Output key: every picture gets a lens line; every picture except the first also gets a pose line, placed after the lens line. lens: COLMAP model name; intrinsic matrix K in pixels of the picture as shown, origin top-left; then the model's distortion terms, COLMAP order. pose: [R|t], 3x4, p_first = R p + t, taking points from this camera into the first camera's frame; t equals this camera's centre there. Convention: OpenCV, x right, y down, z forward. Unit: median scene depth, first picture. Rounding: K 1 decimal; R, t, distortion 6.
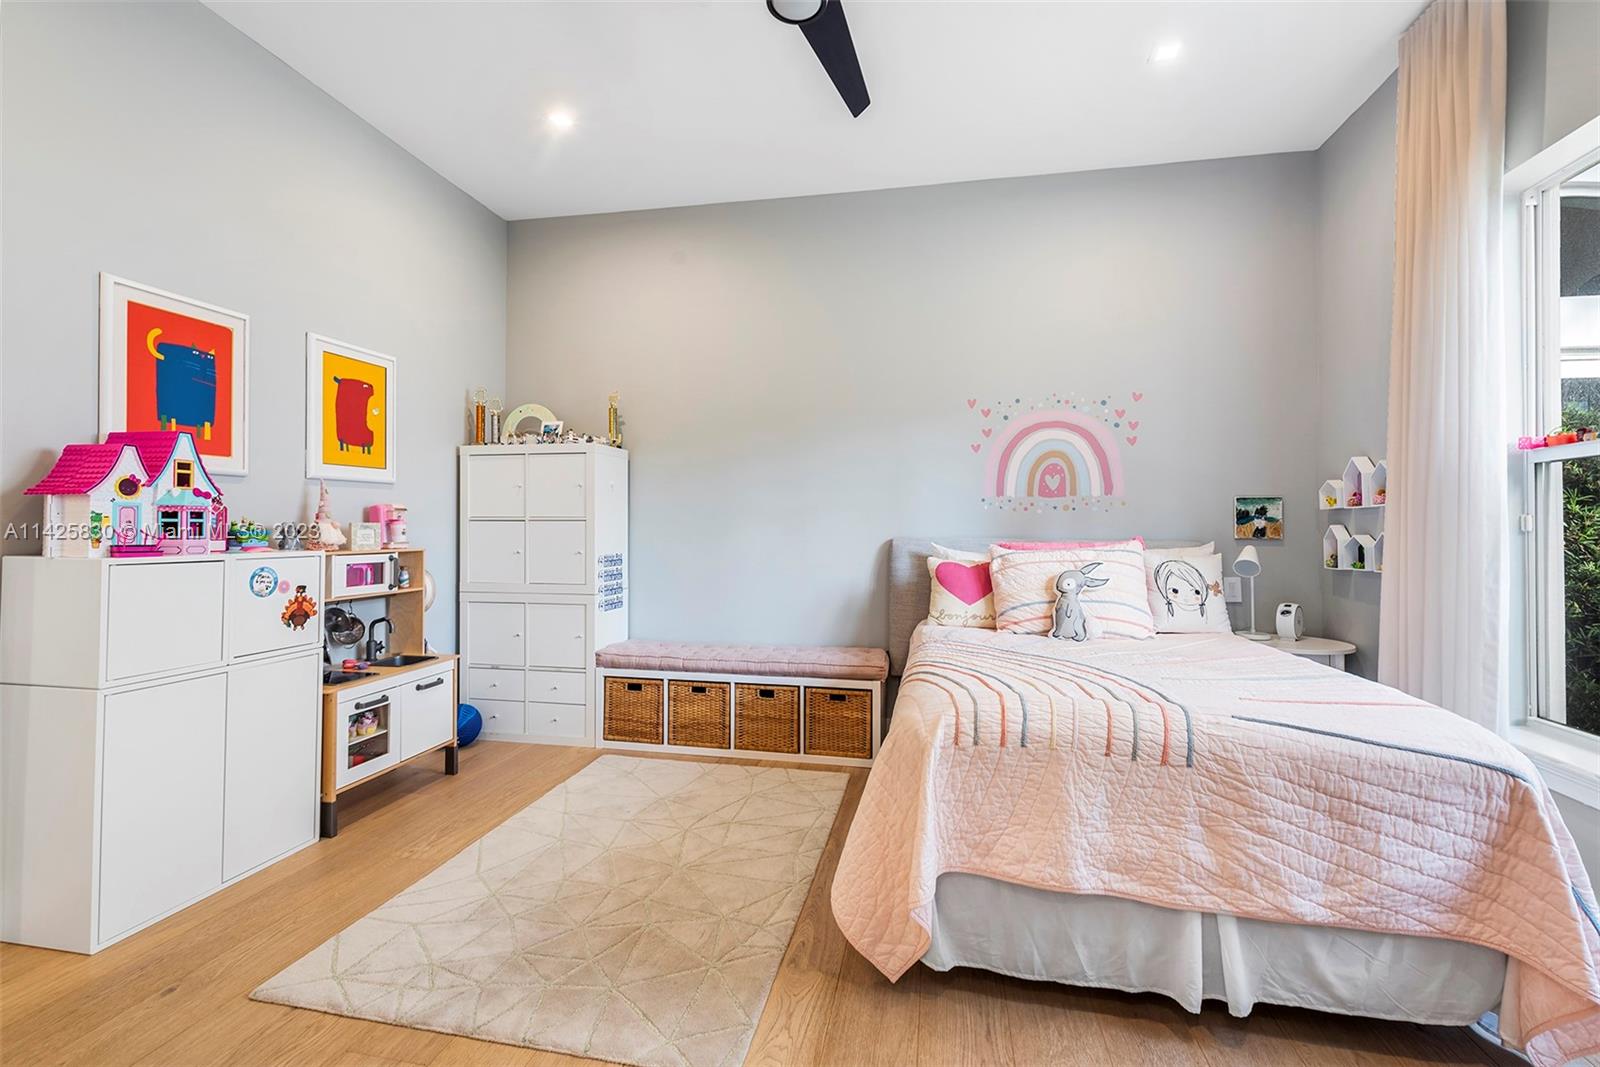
lens RADIAL K [[703.4, 0, 801.9], [0, 703.4, 526.3], [0, 0, 1]] dist [0.010827, -0.001236]
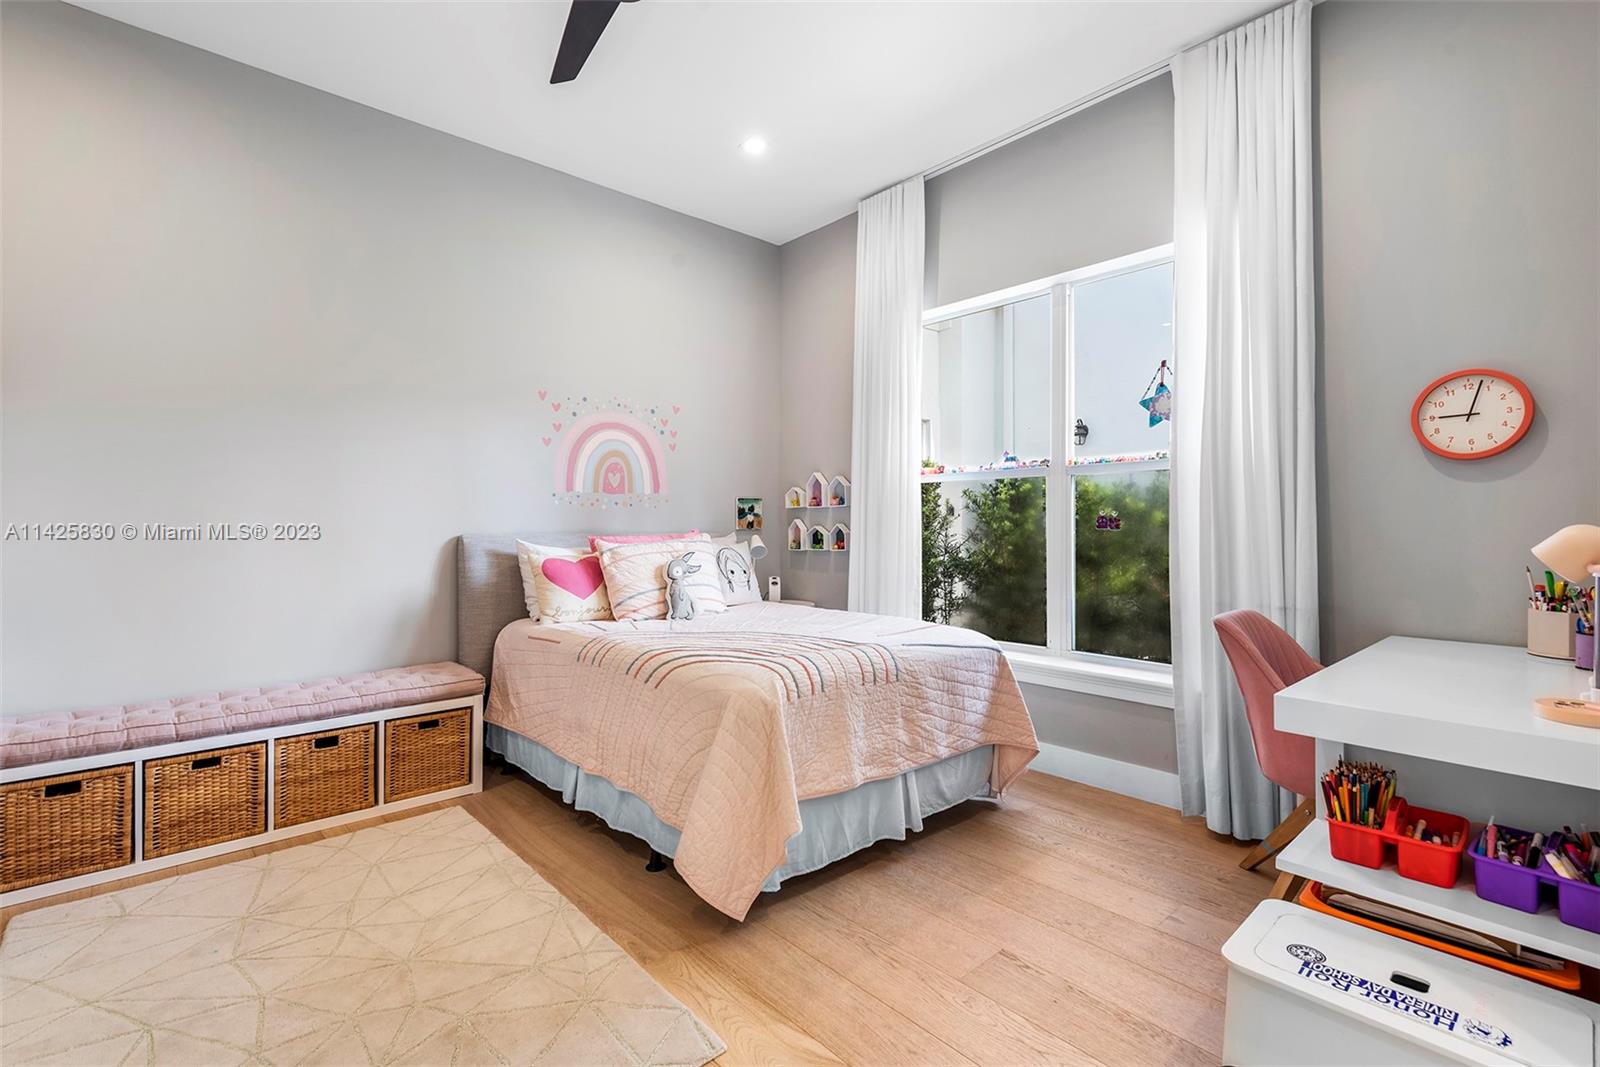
lens RADIAL K [[731.8, 0, 800.0], [0, 731.8, 533.5], [0, 0, 1]] dist [0.016283, -0.000991]
pose [[0.595987, -0.019618, 0.802754, -0.409342], [0.004324, 0.999765, 0.021222, -0.003841], [-0.802982, -0.009177, 0.595932, 0.119540]]
